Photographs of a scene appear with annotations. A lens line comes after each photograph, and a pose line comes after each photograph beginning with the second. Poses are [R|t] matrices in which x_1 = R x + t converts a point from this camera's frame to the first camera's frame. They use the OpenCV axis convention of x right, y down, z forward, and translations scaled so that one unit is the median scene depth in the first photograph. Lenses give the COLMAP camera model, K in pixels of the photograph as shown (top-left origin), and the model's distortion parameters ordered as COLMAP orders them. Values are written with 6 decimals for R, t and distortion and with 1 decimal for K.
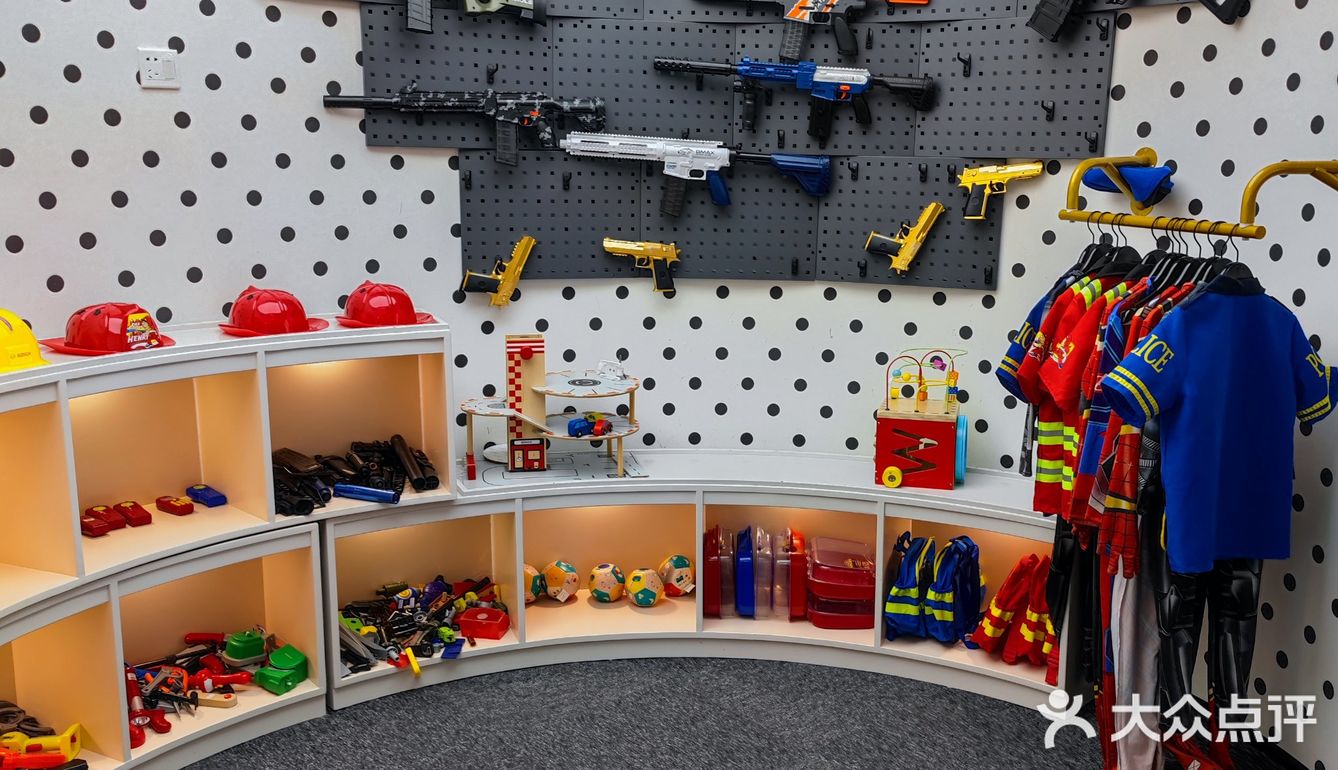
lens RADIAL K [[1217.5, 0, 721.5], [0, 1217.5, 409.1], [0, 0, 1]] dist [0.066512, -0.001961]
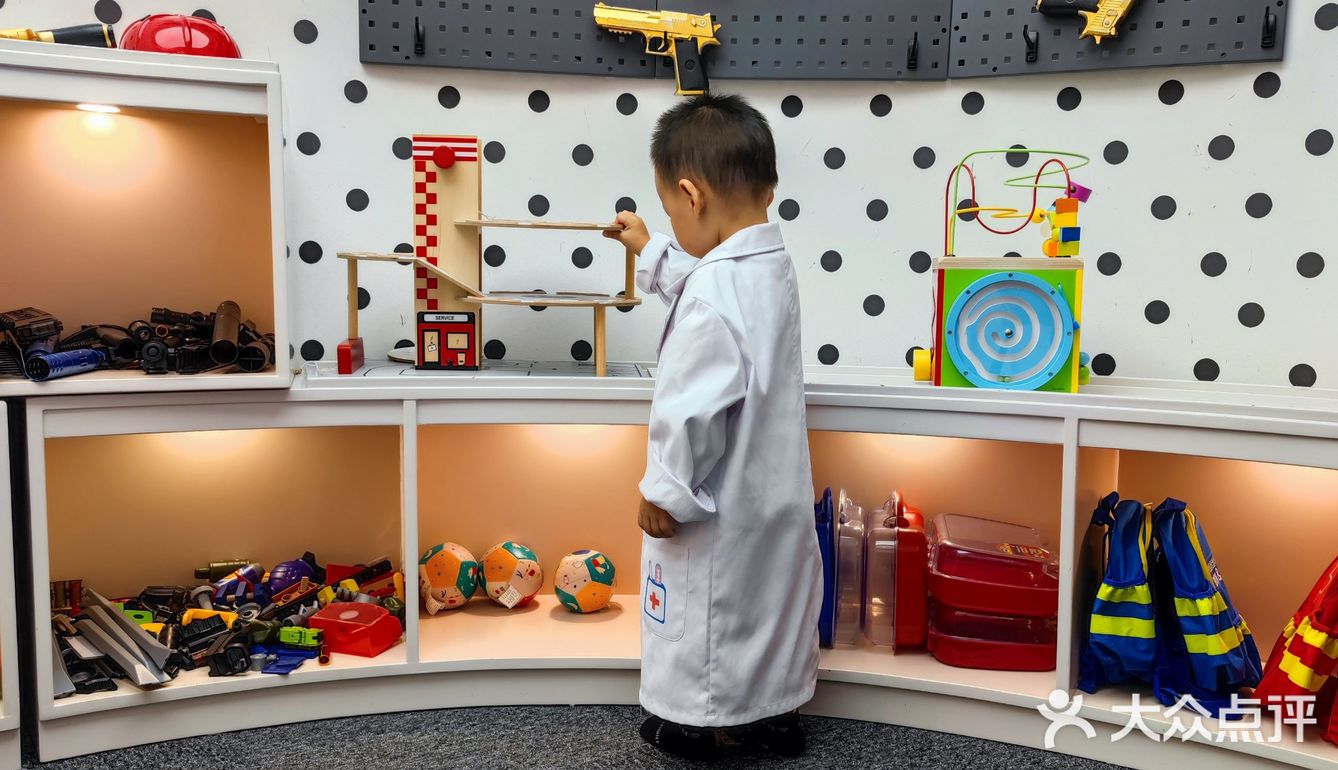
lens RADIAL K [[1215.5, 0, 675.9], [0, 1215.5, 388.9], [0, 0, 1]] dist [0.087887, -0.159105]
pose [[0.992837, 0.018286, -0.118073, 0.020136], [-0.030592, 0.994183, -0.103268, 0.117982], [0.115498, 0.106140, 0.987621, 0.436608]]
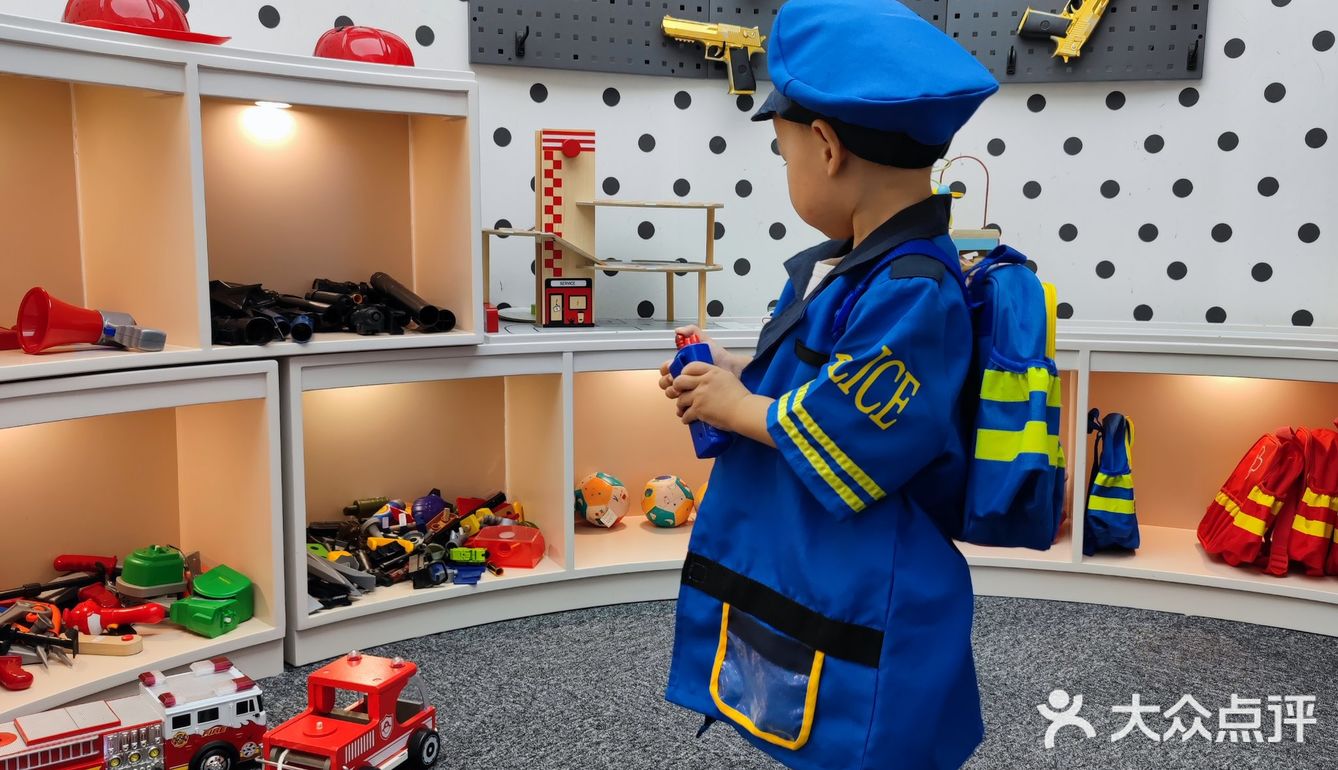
lens RADIAL K [[1210.9, 0, 711.2], [0, 1210.9, 385.0], [0, 0, 1]] dist [0.025642, 0.010700]
pose [[0.995559, -0.013785, 0.093129, -0.143332], [0.020964, 0.996845, -0.076561, 0.139029], [-0.091780, 0.078173, 0.992706, 0.311520]]
